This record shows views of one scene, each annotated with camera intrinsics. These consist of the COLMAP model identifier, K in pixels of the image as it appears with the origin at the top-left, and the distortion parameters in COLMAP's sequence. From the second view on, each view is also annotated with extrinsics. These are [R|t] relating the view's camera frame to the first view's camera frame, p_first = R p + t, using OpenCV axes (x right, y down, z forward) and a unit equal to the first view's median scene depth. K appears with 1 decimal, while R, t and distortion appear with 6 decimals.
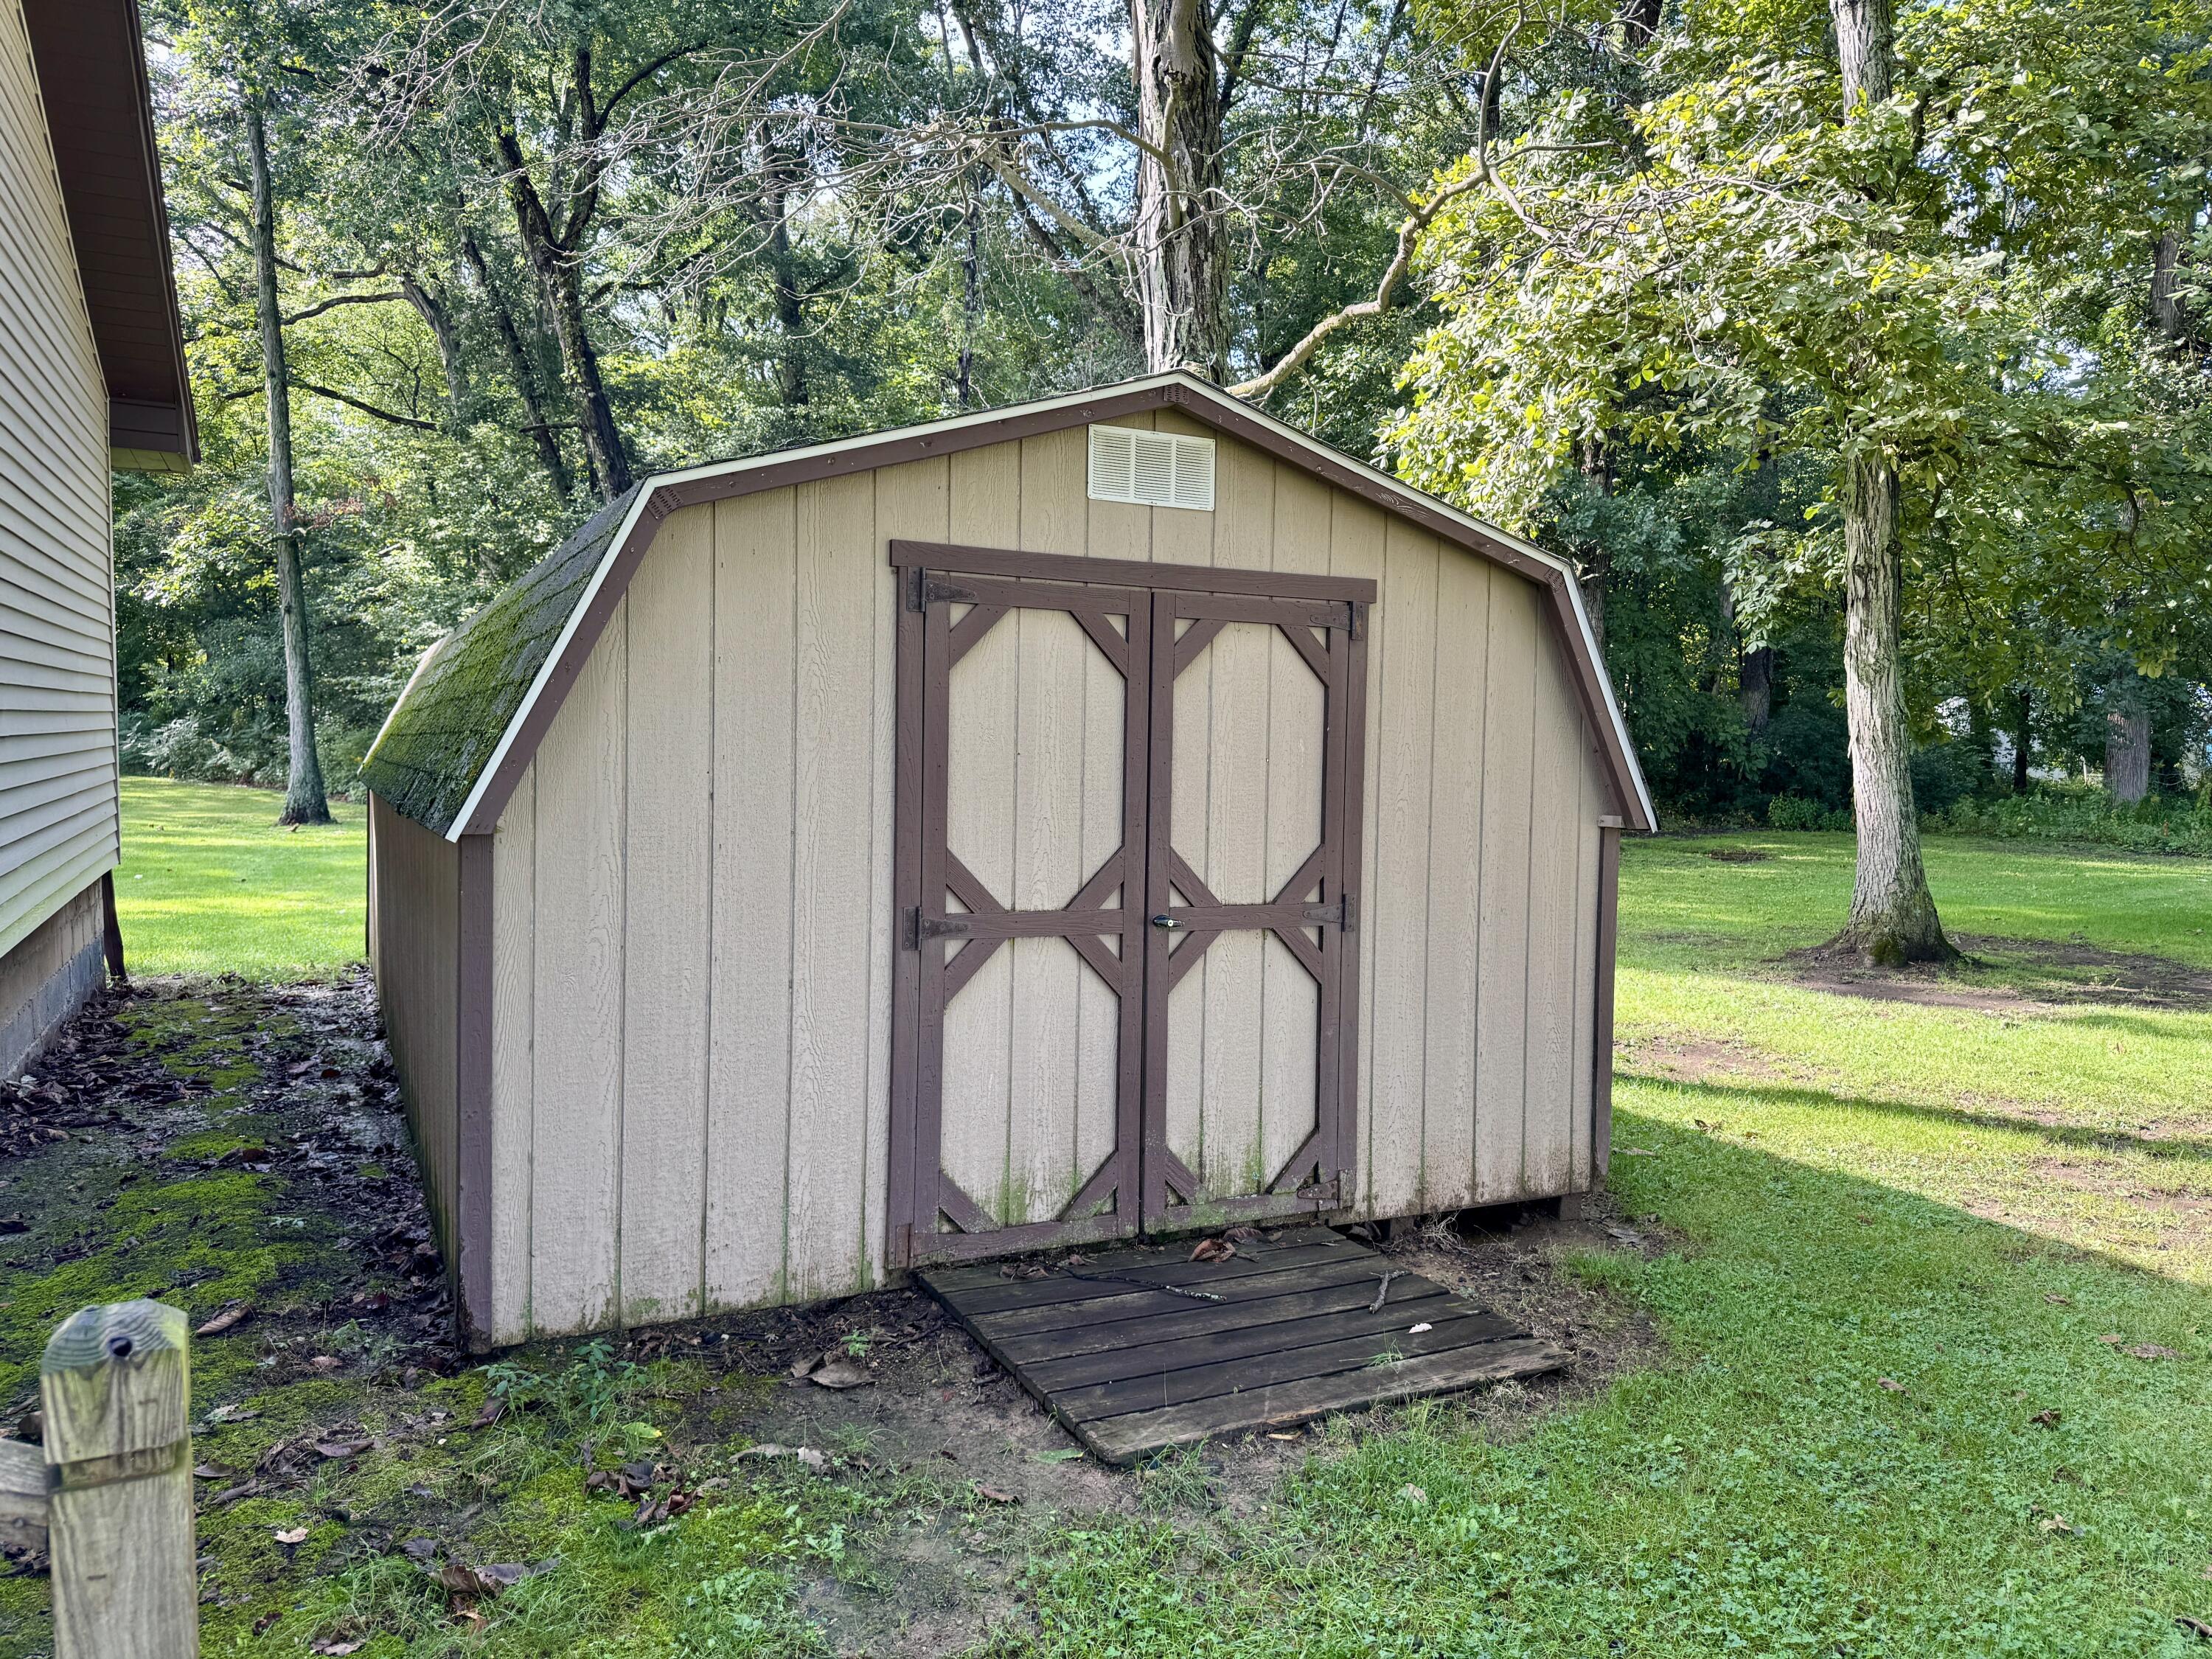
lens RADIAL K [[1546.9, 0, 1106.0], [0, 1546.9, 829.5], [0, 0, 1]] dist [-0.003172, -0.000857]
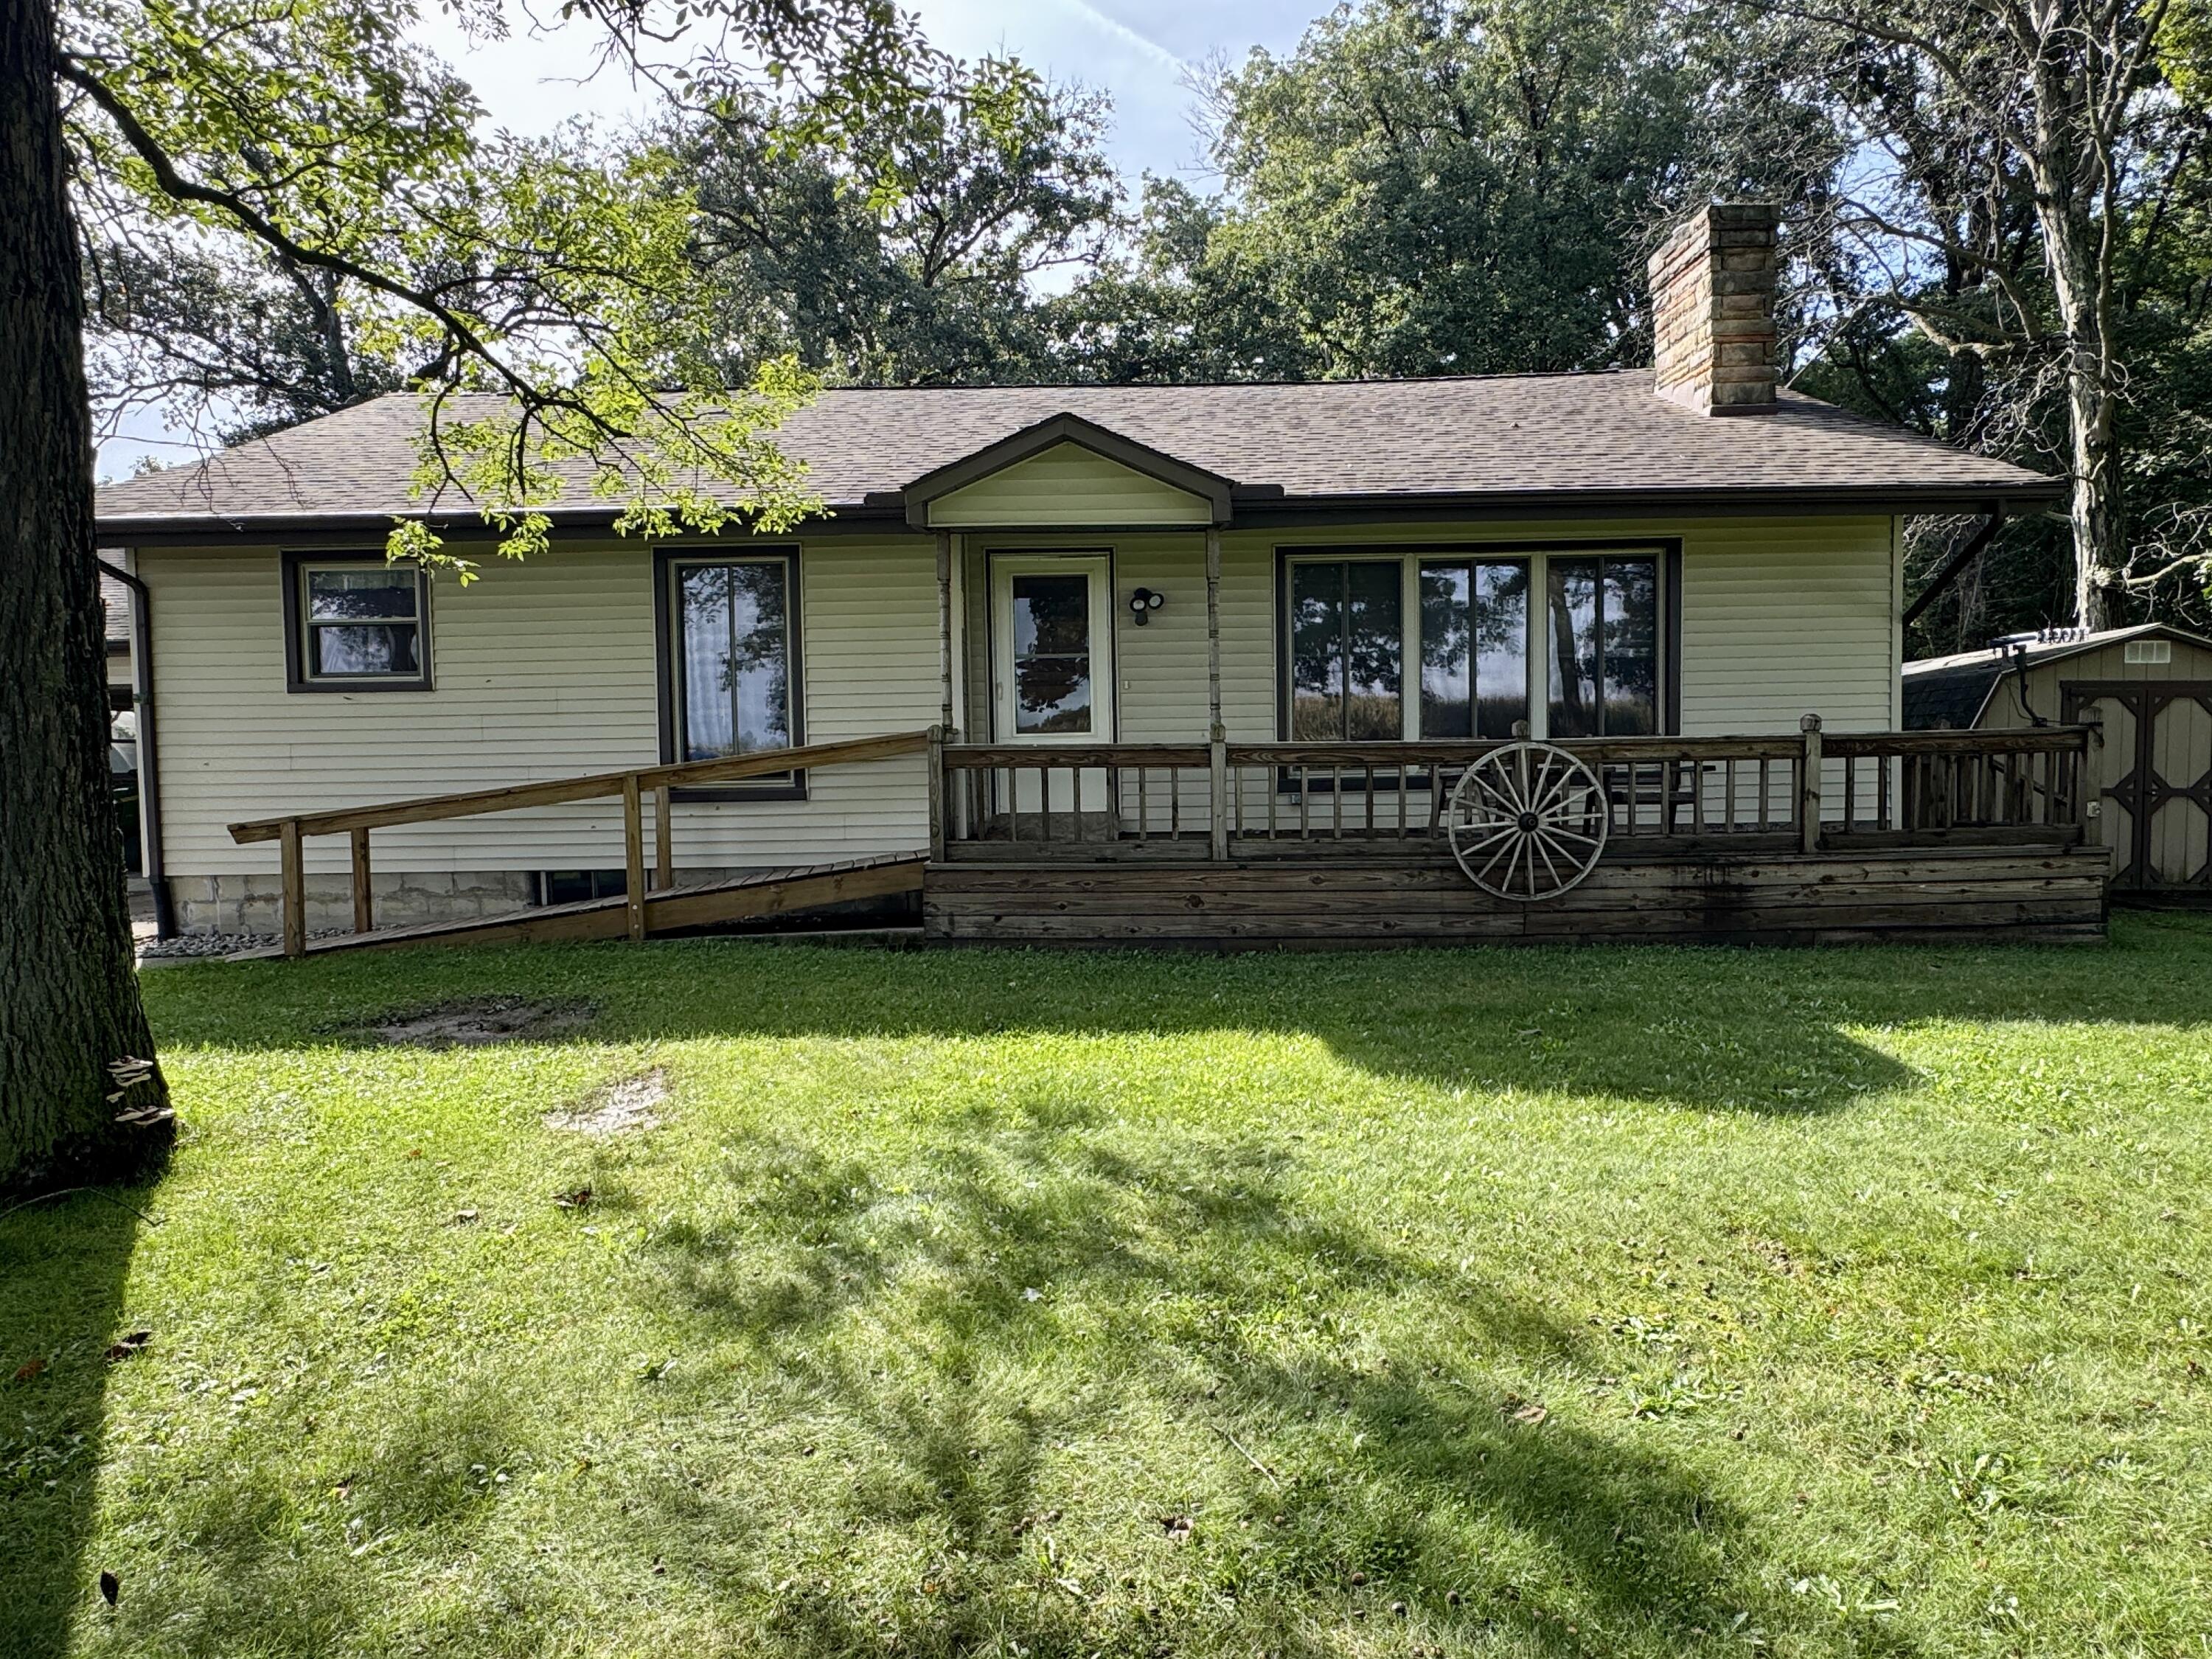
lens RADIAL K [[1299.3, 0, 1106.0], [0, 1299.3, 829.5], [0, 0, 1]] dist [0.002938, 0.001133]
pose [[0.883600, 0.001301, -0.468240, -0.436110], [0.000415, 0.999994, 0.003561, 0.087050], [0.468241, -0.003341, 0.883594, -1.721752]]
